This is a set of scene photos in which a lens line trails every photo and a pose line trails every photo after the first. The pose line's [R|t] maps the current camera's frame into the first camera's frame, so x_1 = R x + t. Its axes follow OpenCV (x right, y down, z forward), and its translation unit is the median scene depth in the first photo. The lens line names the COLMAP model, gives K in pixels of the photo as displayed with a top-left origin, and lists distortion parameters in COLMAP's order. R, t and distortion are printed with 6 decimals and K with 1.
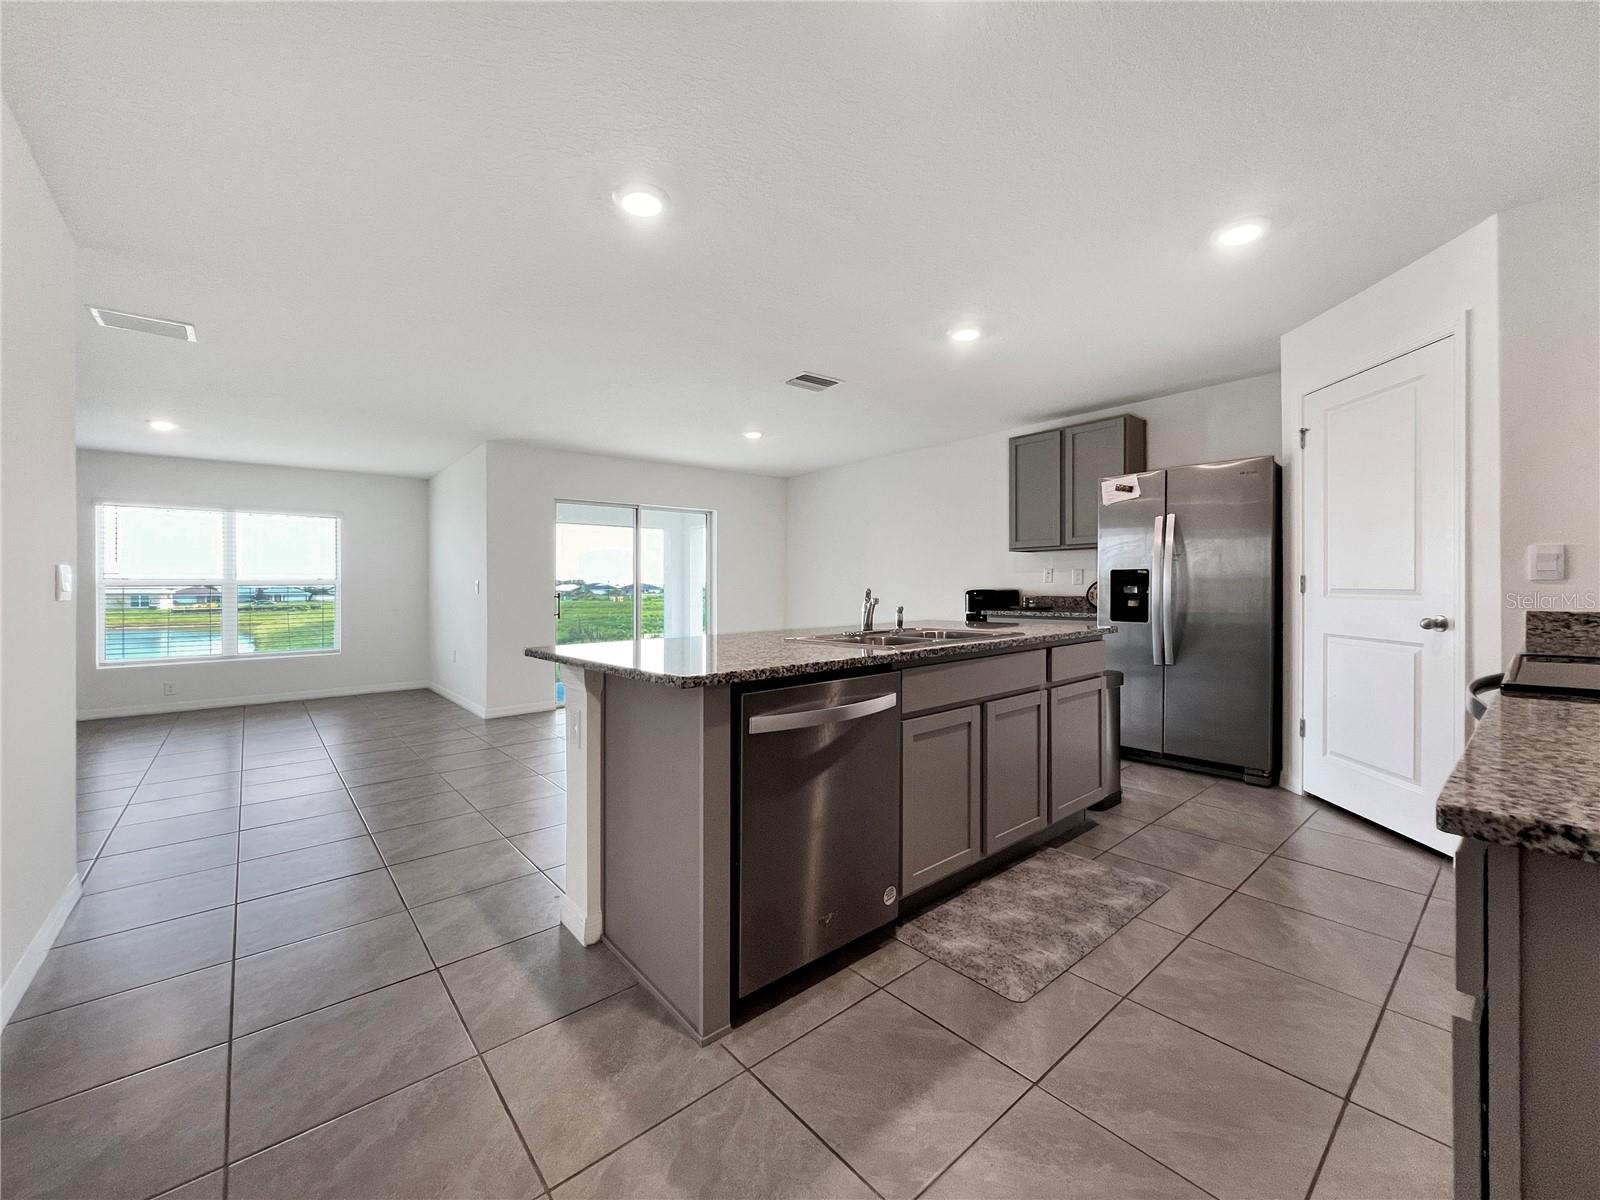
lens RADIAL K [[637.6, 0, 790.2], [0, 637.6, 606.8], [0, 0, 1]] dist [-0.000702, 0.000130]
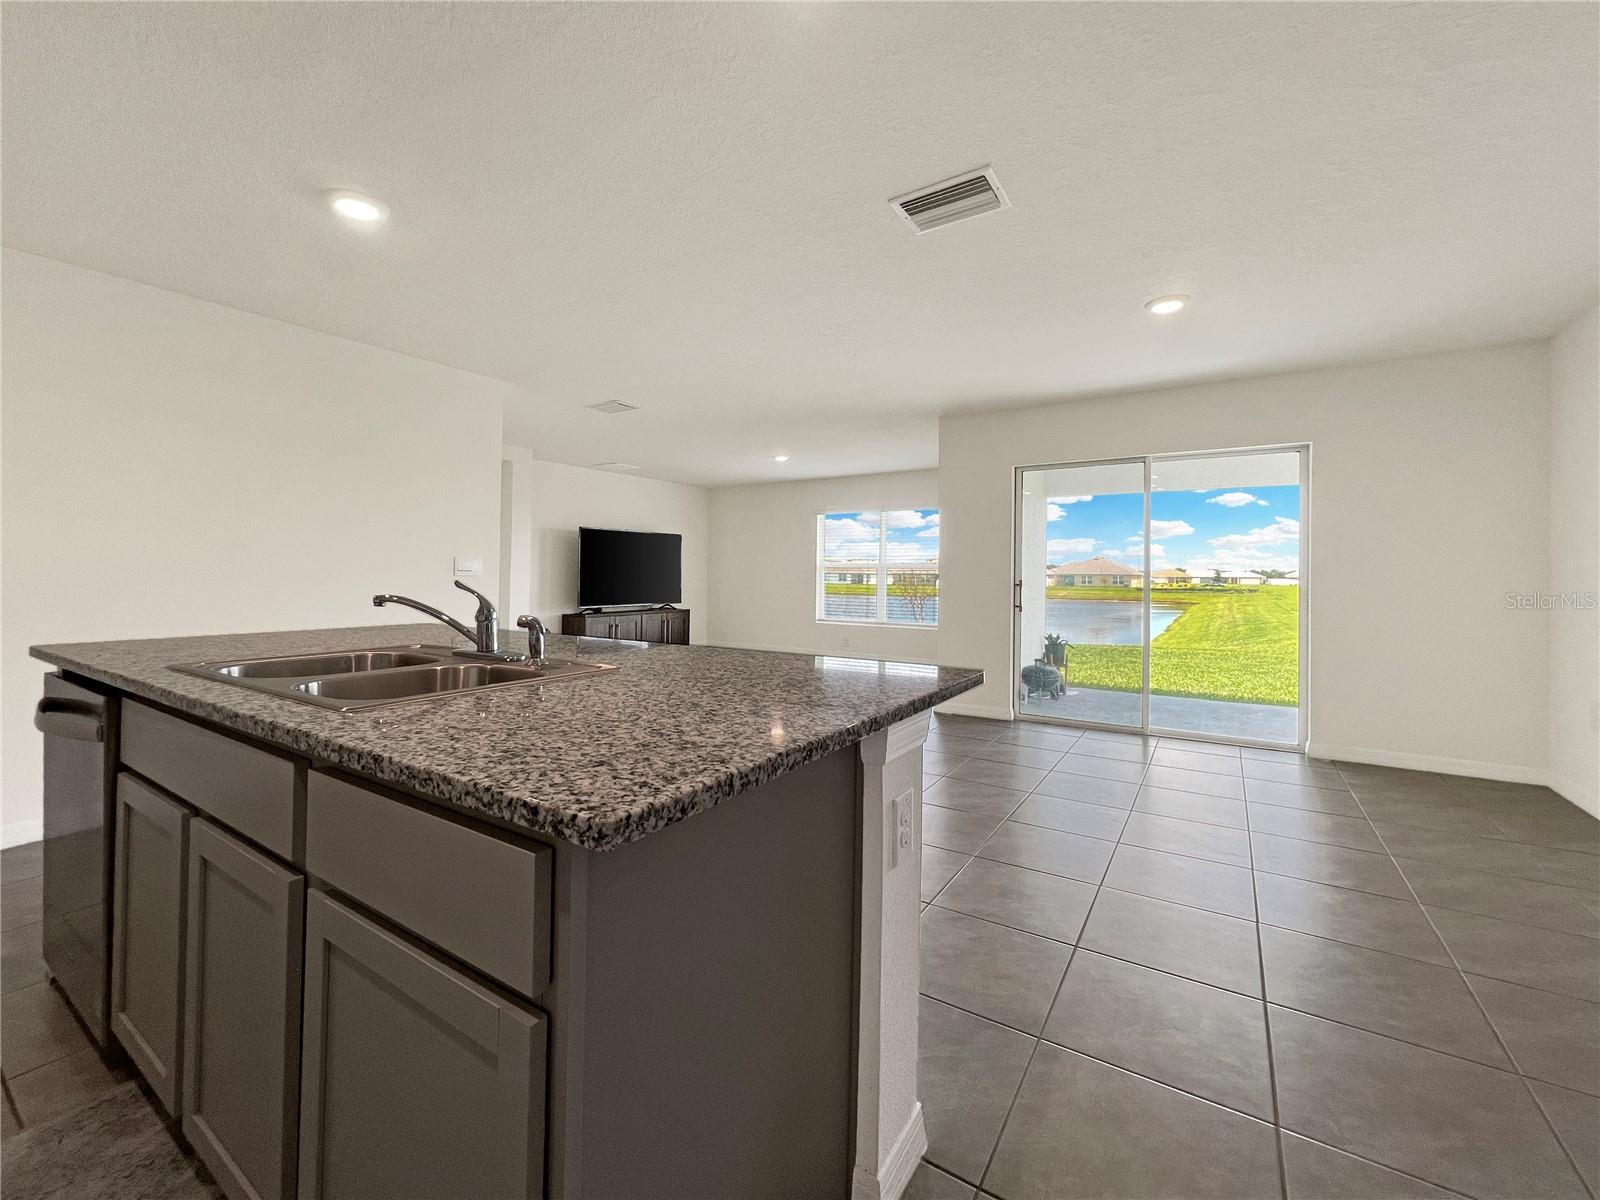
lens RADIAL K [[653.6, 0, 808.2], [0, 653.6, 561.8], [0, 0, 1]] dist [0.001509, 0.000338]
pose [[0.313953, -0.001679, -0.949437, 0.742343], [-0.040442, 0.999067, -0.015139, -0.042370], [0.948577, 0.043150, 0.313592, 1.010187]]
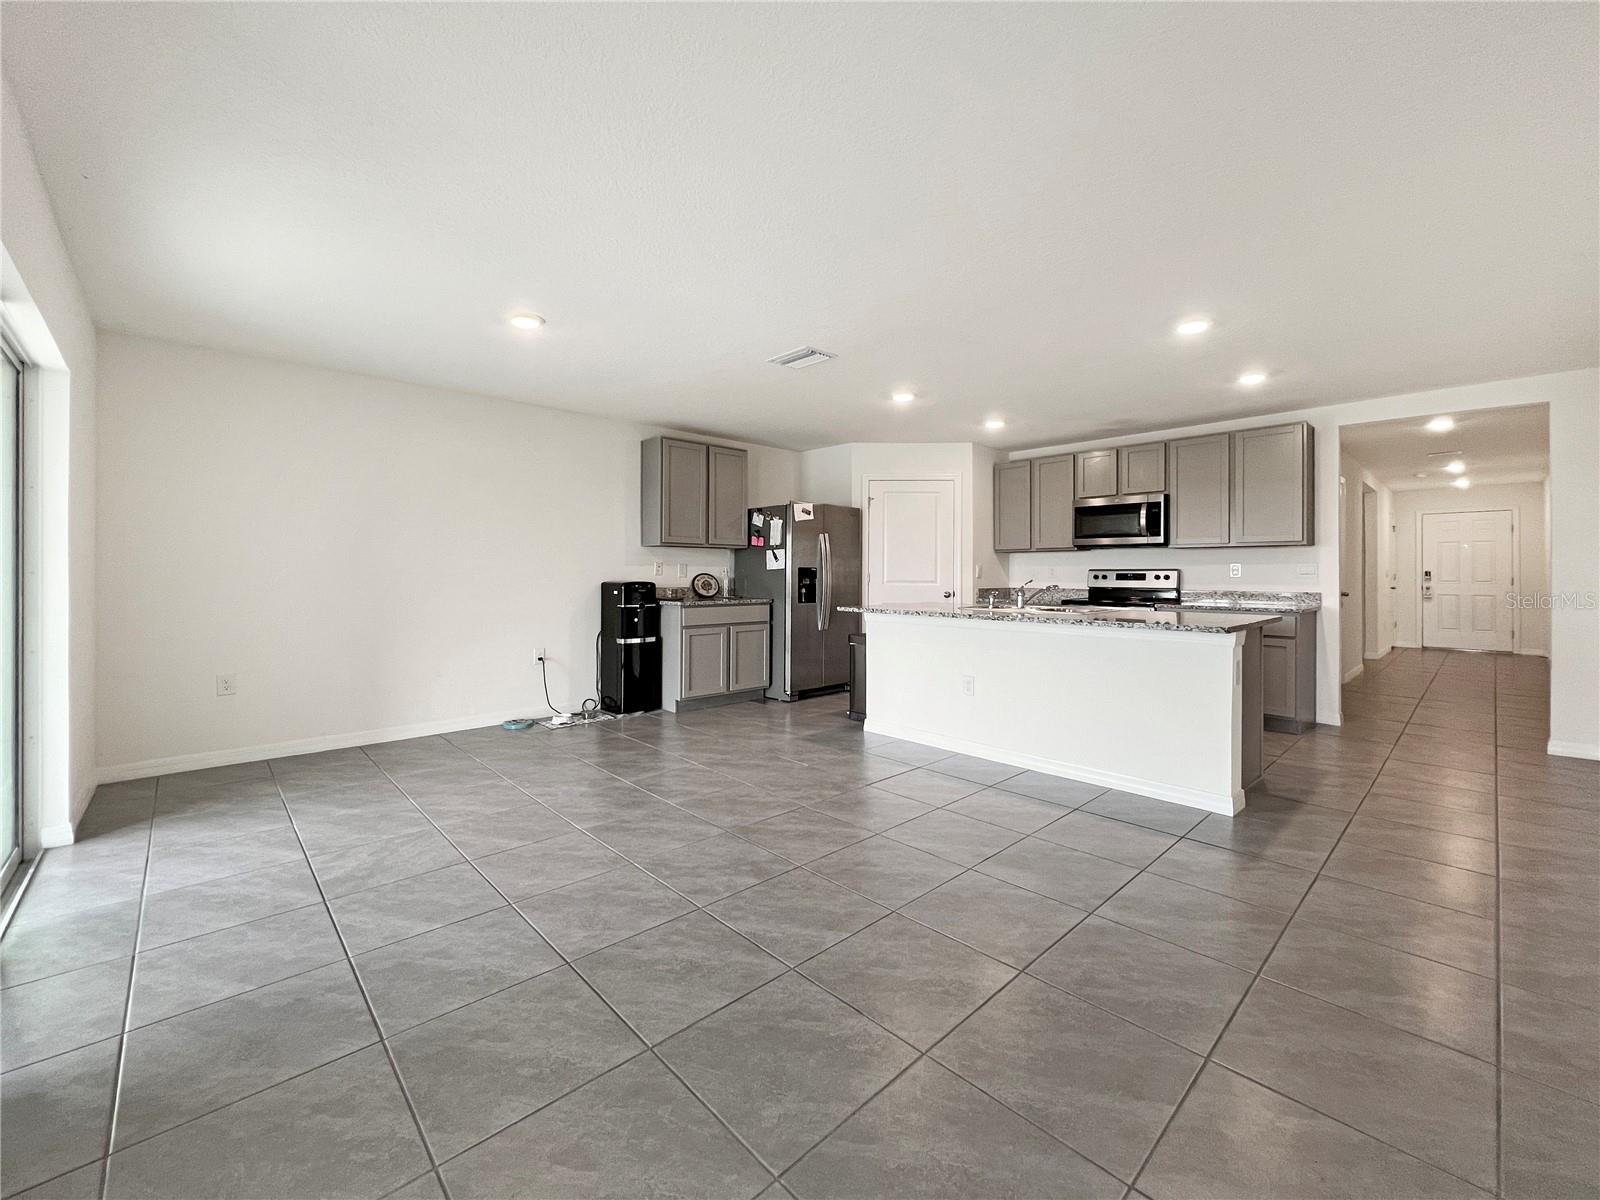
lens RADIAL K [[660.9, 0, 790.4], [0, 660.9, 576.4], [0, 0, 1]] dist [0.000406, 0.000000]
pose [[-0.042389, 0.008736, 0.999063, -1.300922], [0.029639, 0.999533, -0.007482, -0.037669], [-0.998661, 0.029294, -0.042628, 1.485063]]
